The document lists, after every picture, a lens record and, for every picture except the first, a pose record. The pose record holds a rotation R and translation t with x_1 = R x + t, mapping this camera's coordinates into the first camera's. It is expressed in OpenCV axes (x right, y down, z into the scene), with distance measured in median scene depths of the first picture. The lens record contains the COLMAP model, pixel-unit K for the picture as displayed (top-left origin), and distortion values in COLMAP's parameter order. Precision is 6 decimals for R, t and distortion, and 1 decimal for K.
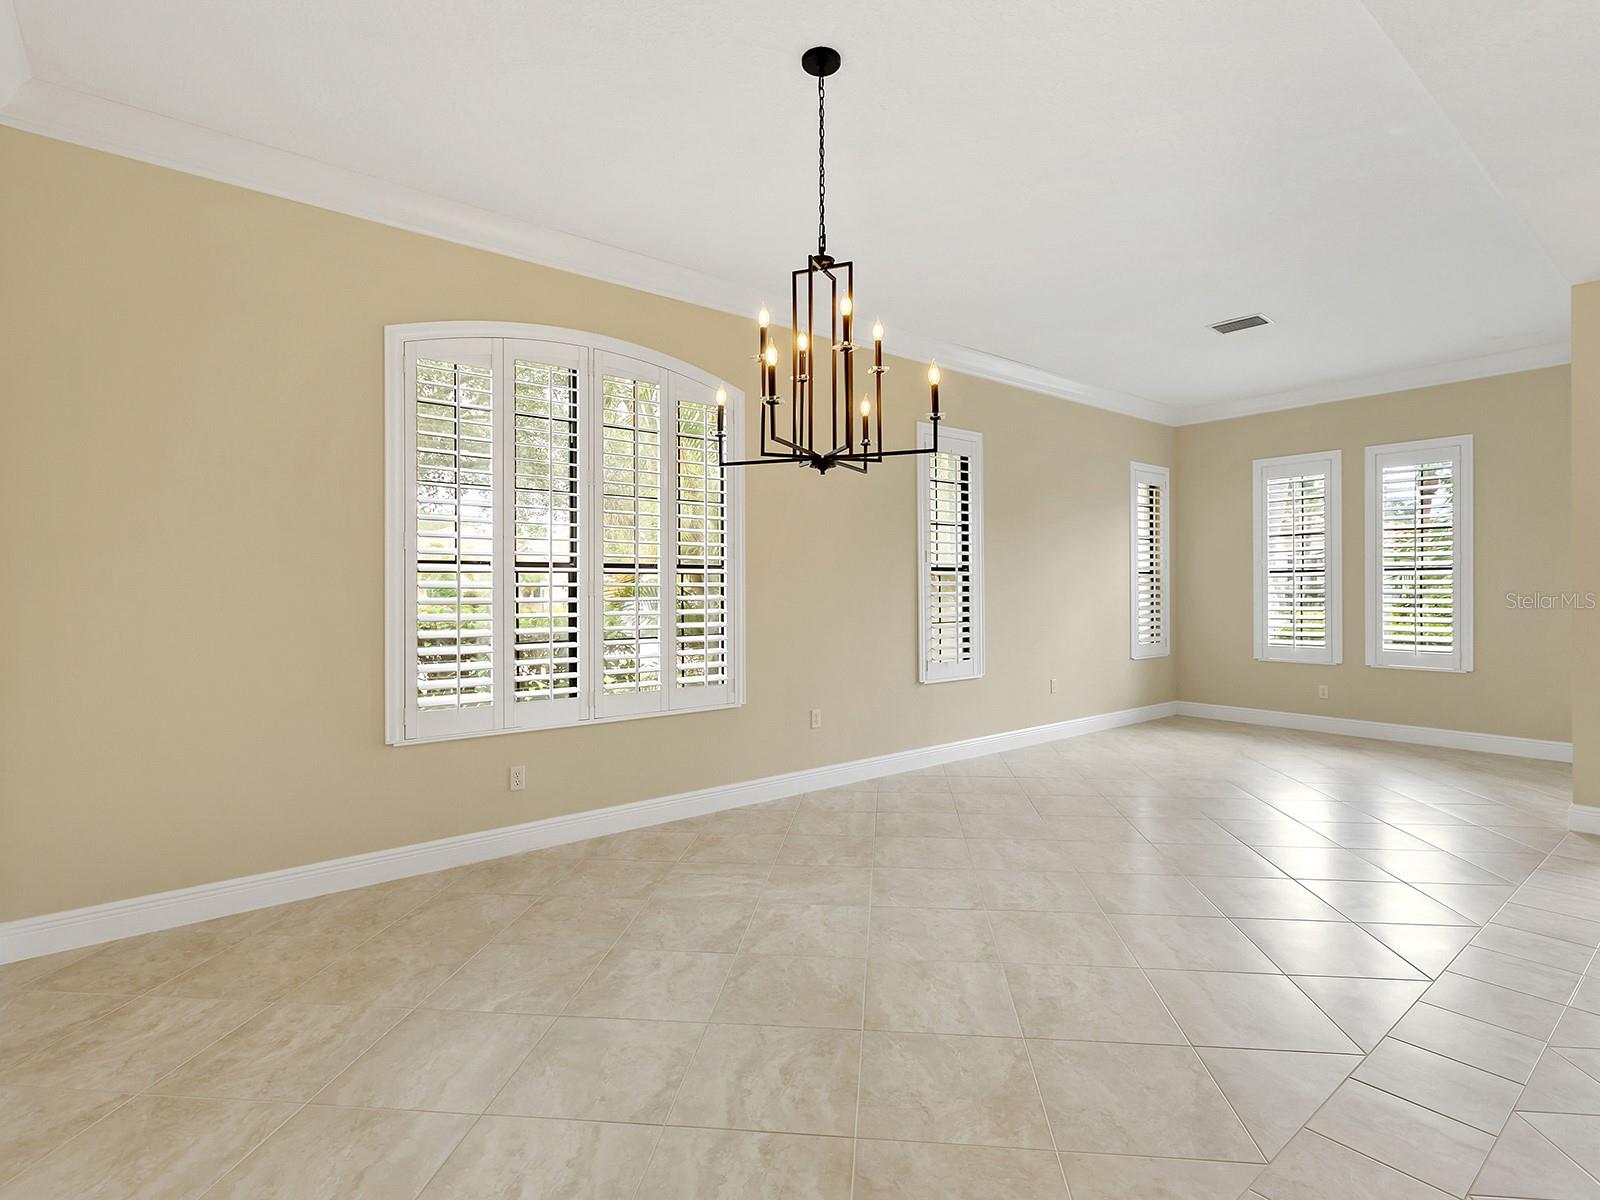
lens RADIAL K [[806.6, 0, 807.6], [0, 806.6, 592.1], [0, 0, 1]] dist [0.002106, -0.001179]
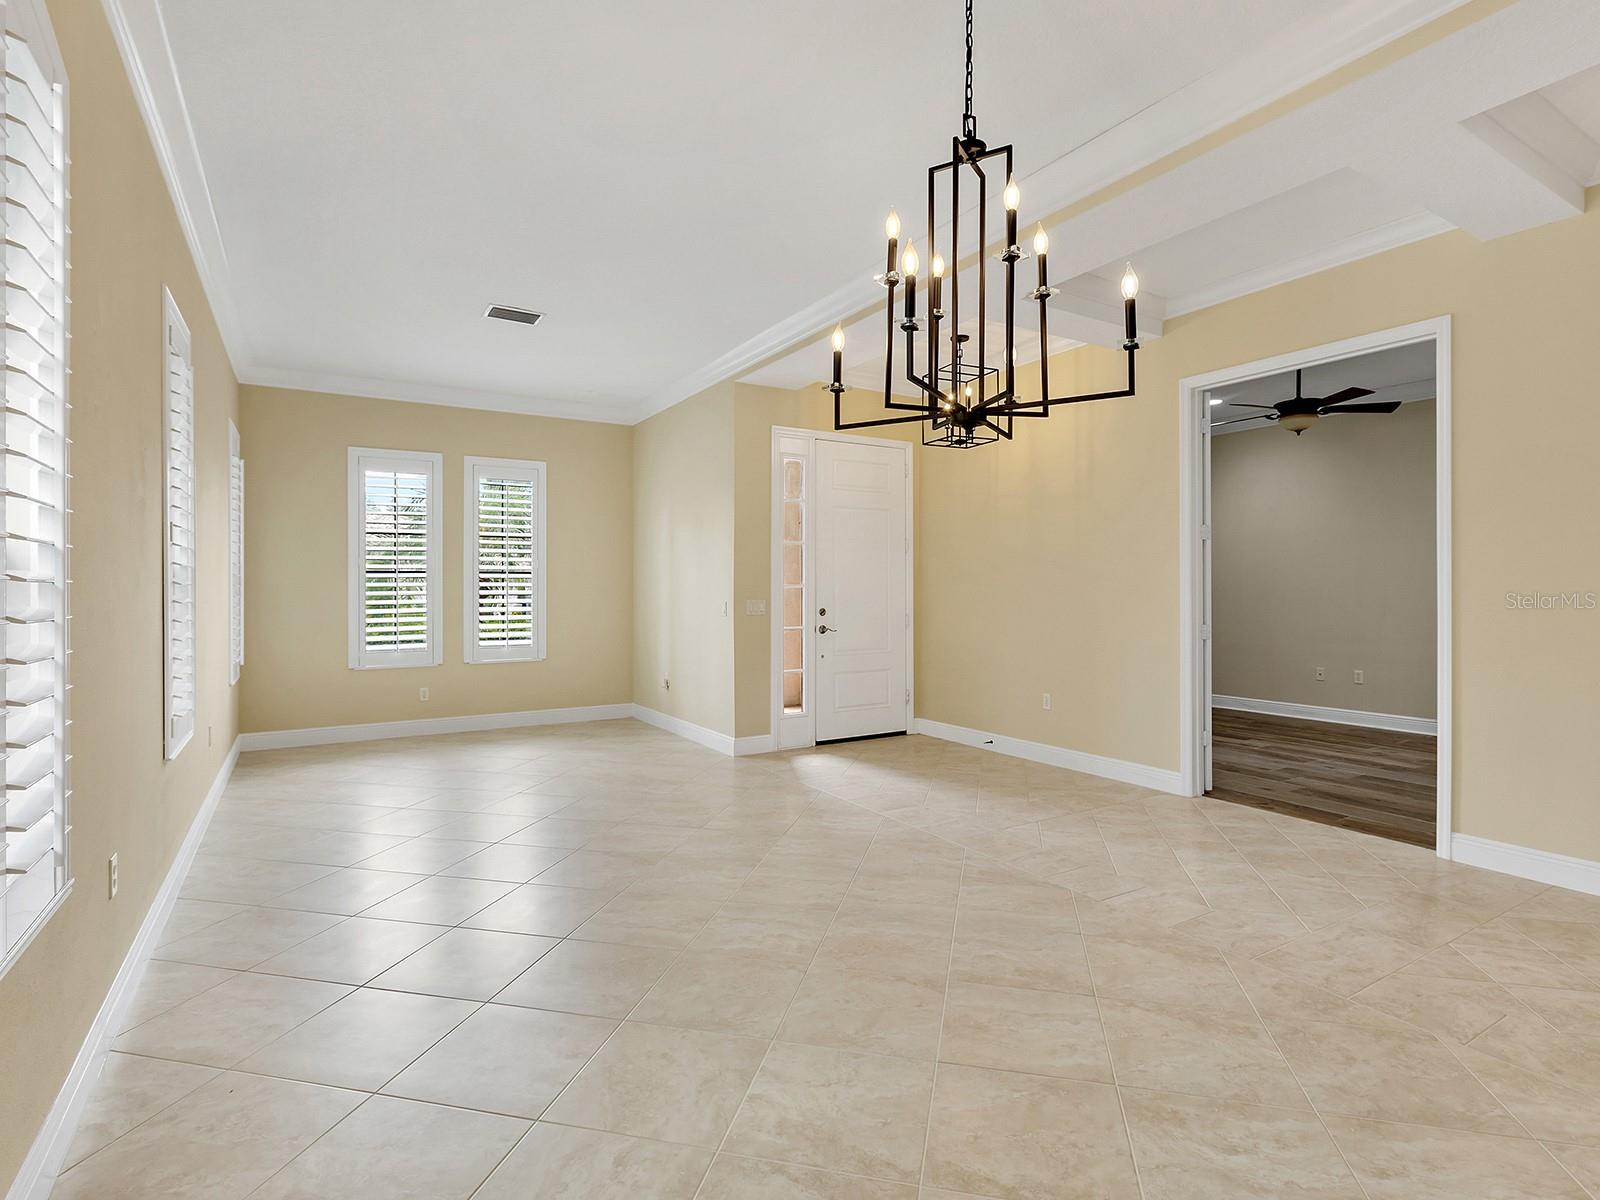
lens RADIAL K [[814.3, 0, 813.0], [0, 814.3, 577.3], [0, 0, 1]] dist [0.024920, -0.000652]
pose [[0.128489, 0.010715, 0.991653, -0.314002], [0.006536, 0.999911, -0.011651, -0.005950], [-0.991689, 0.007978, 0.128408, 0.423349]]
